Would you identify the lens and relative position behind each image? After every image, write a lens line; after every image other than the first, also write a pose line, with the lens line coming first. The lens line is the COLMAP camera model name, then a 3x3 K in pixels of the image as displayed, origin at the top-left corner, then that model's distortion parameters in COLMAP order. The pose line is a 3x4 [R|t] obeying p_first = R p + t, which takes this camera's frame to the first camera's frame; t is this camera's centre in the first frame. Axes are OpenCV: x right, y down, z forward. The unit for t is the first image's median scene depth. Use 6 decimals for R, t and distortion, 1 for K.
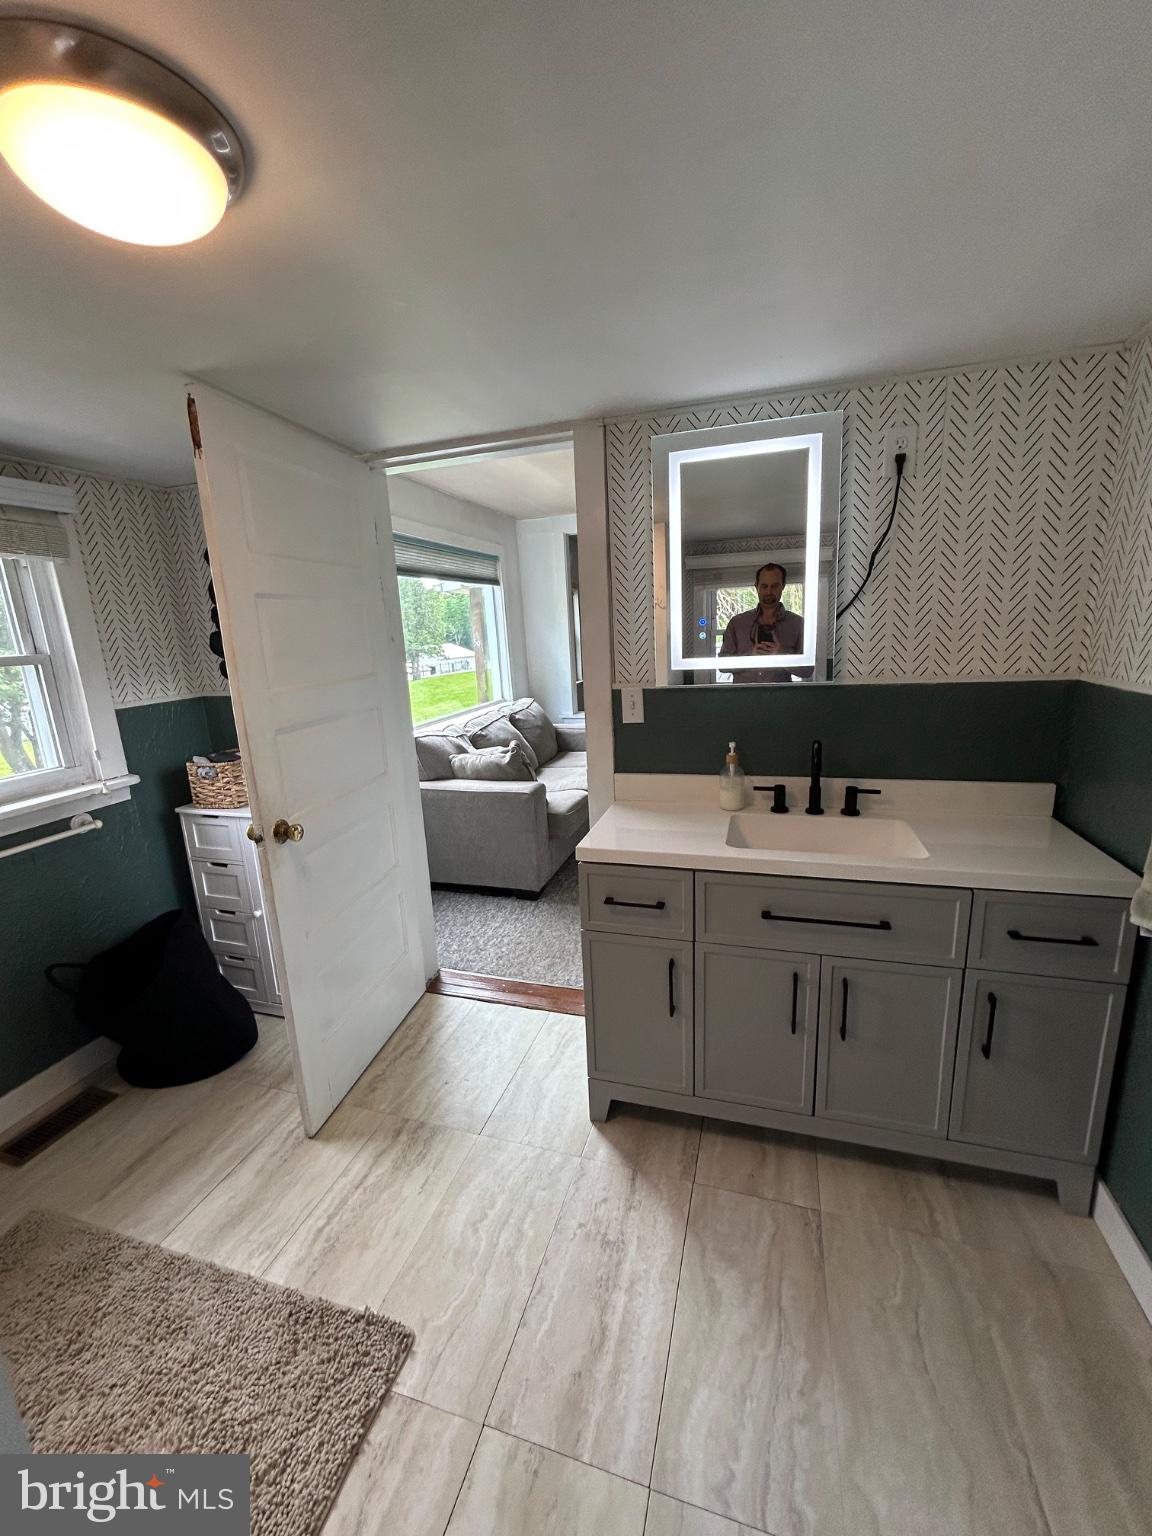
lens RADIAL K [[619.9, 0, 568.7], [0, 619.9, 770.8], [0, 0, 1]] dist [0.003414, -0.002031]
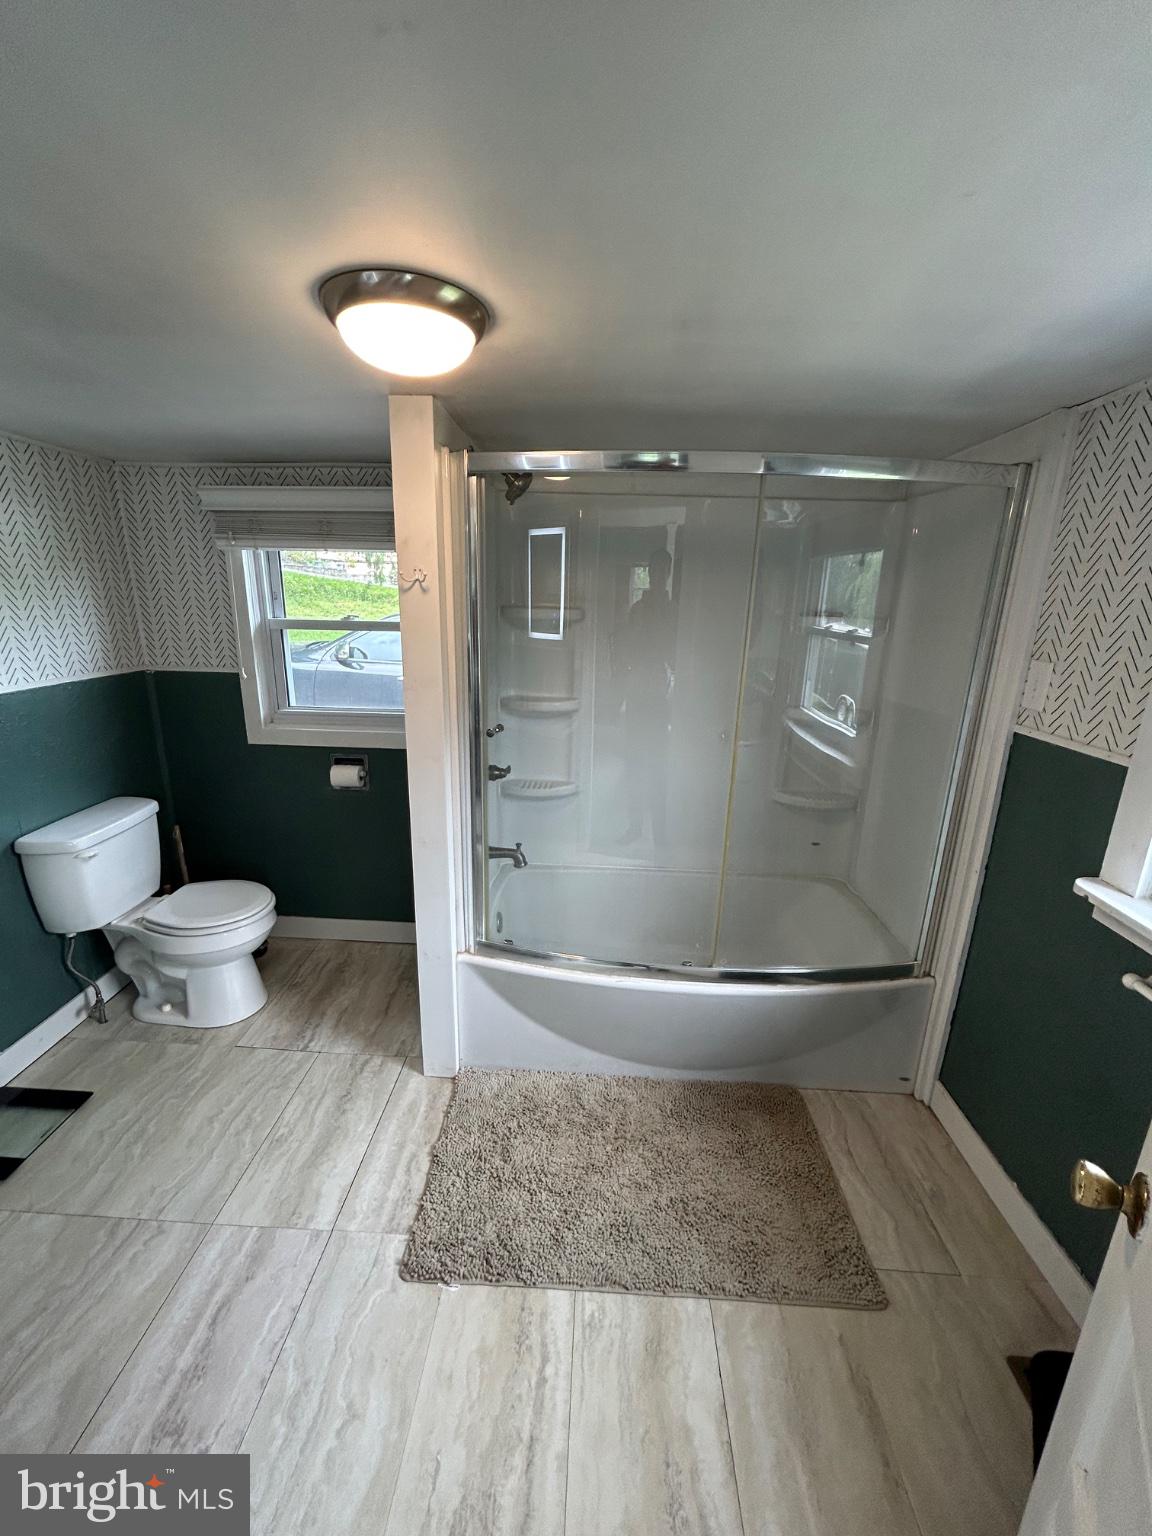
lens RADIAL K [[619.9, 0, 570.8], [0, 619.9, 772.6], [0, 0, 1]] dist [0.003414, -0.002031]
pose [[-0.966351, 0.093341, -0.239693, -0.290295], [-0.033321, 0.878562, 0.476465, -0.353577], [0.255059, 0.468420, -0.845889, 1.281453]]
